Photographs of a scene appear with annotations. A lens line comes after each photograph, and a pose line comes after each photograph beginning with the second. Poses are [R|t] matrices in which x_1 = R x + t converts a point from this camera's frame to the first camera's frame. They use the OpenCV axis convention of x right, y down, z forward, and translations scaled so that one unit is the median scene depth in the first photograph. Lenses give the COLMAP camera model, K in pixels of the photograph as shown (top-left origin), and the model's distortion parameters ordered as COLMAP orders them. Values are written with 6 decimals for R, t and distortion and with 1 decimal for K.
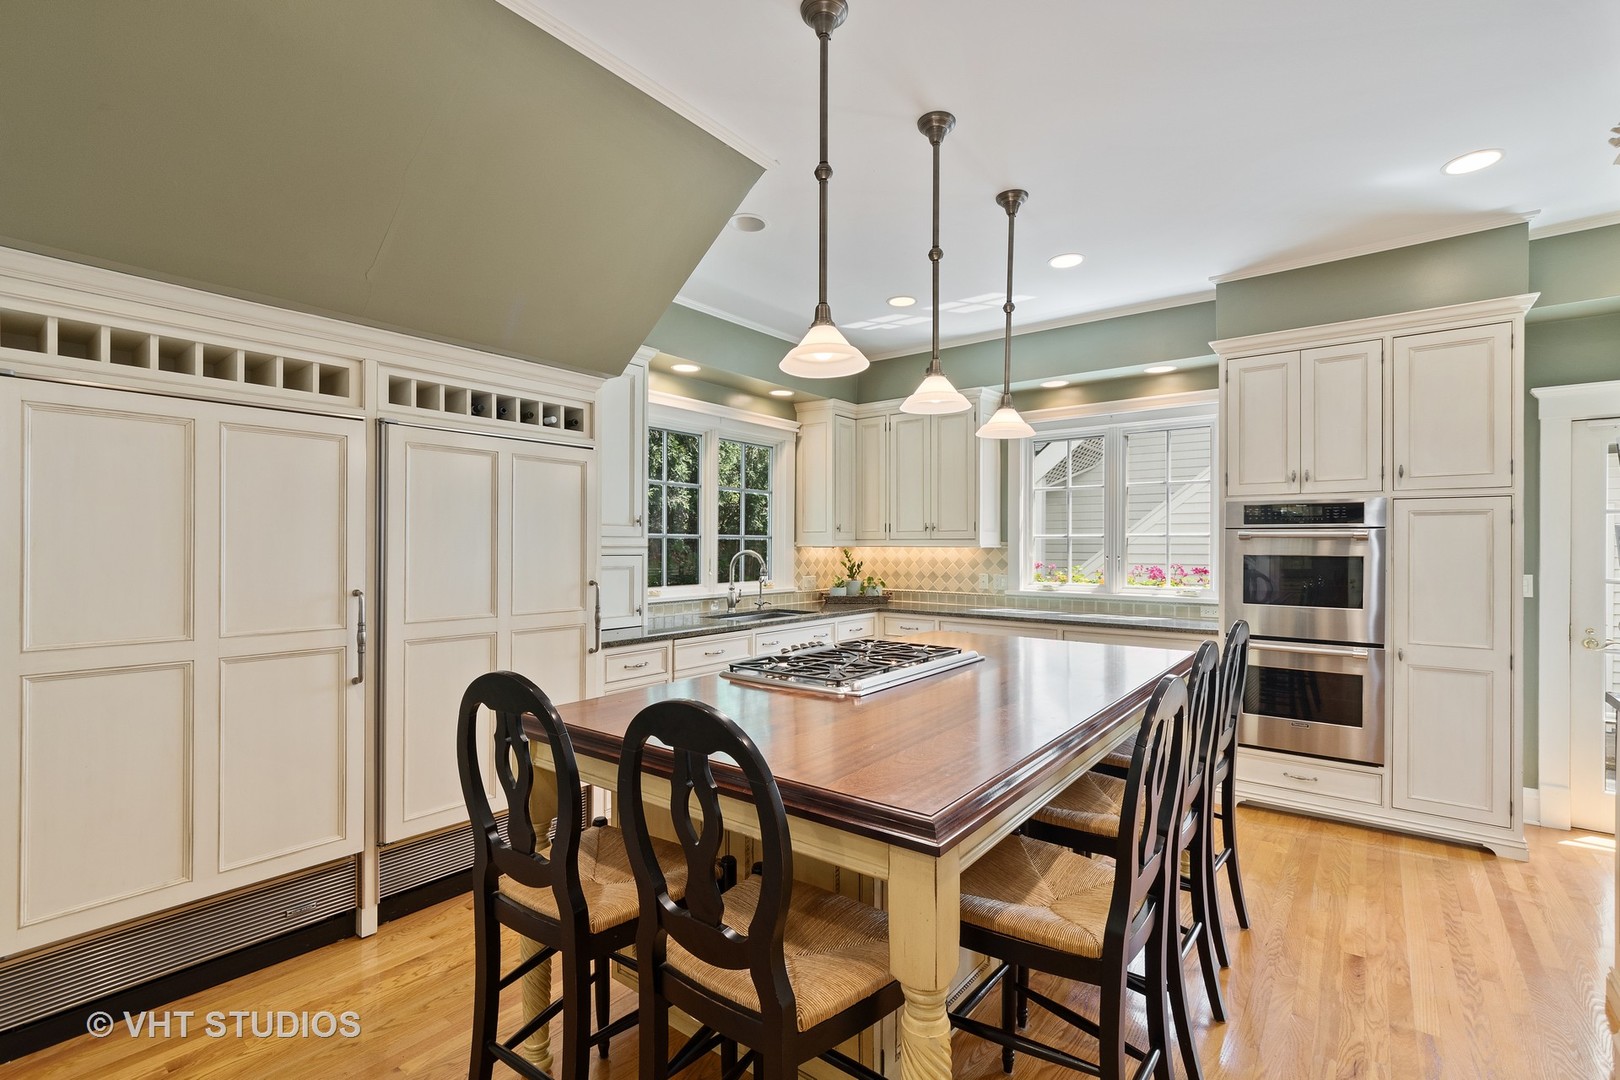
lens RADIAL K [[724.4, 0, 799.6], [0, 724.4, 550.6], [0, 0, 1]] dist [-0.002900, -0.000604]
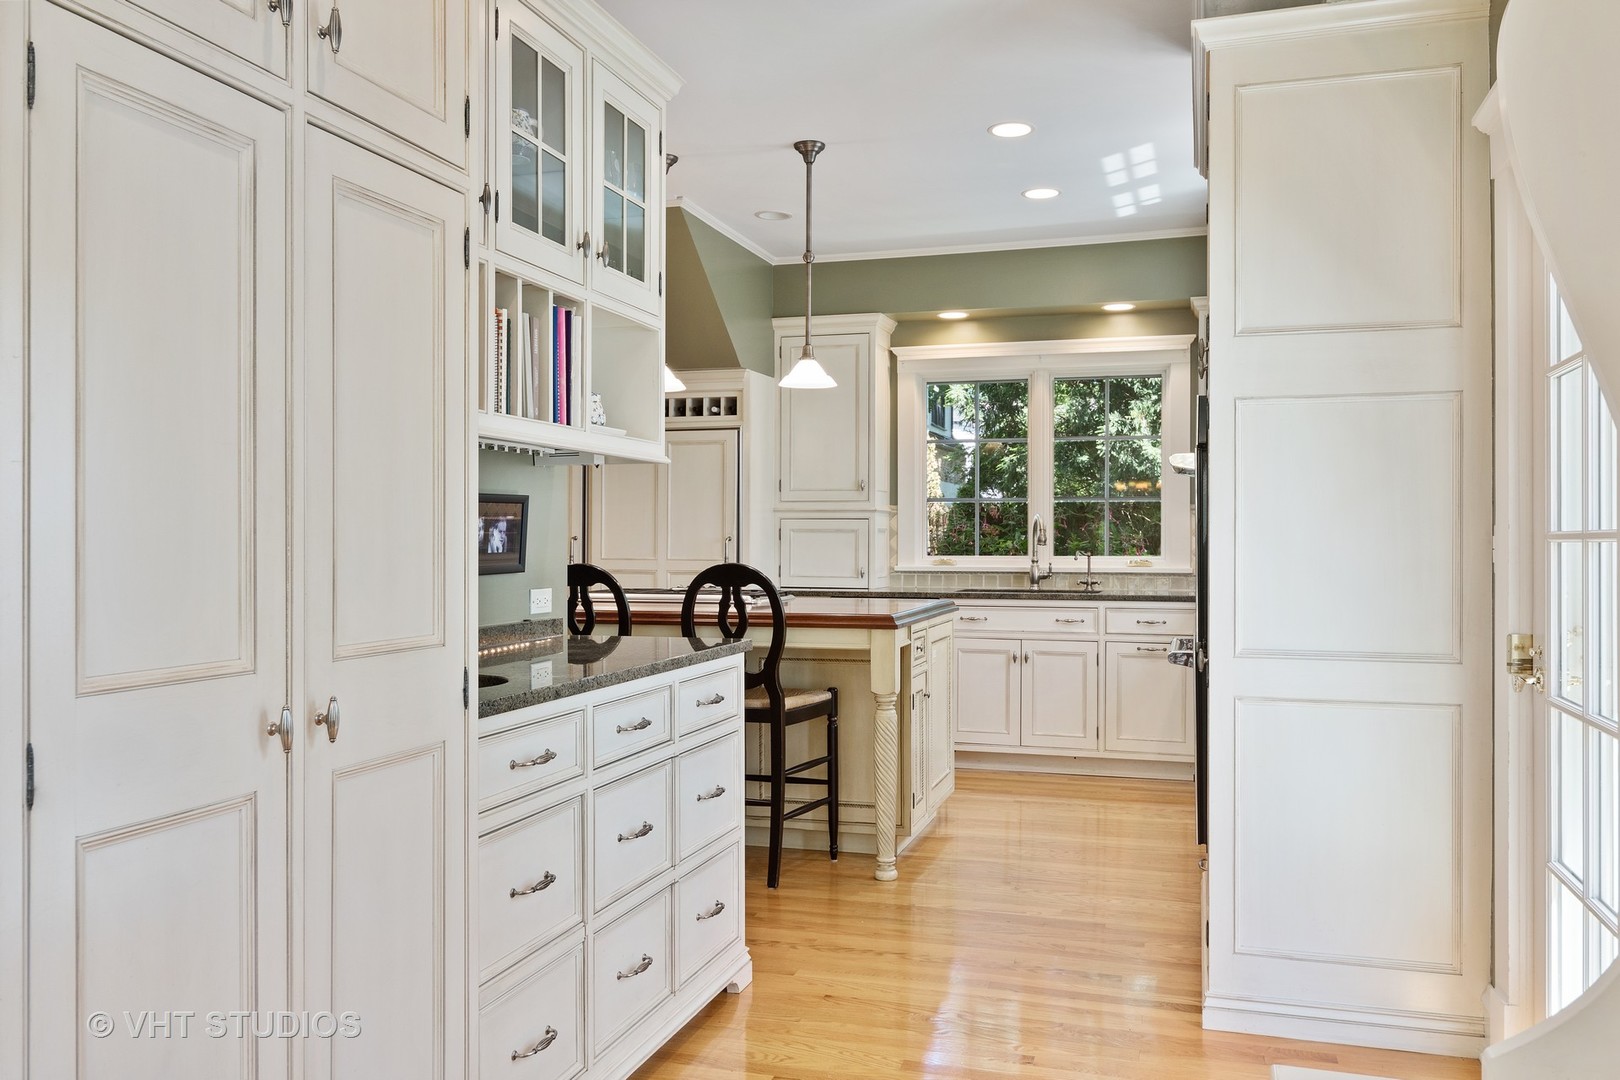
lens RADIAL K [[1281.8, 0, 810.0], [0, 1281.8, 540.0], [0, 0, 1]] dist [-0.004162, -0.000635]
pose [[0.352402, 0.000279, -0.935849, 1.671481], [-0.007110, 0.999972, -0.002379, 0.047747], [0.935822, 0.007492, 0.352395, 0.335322]]
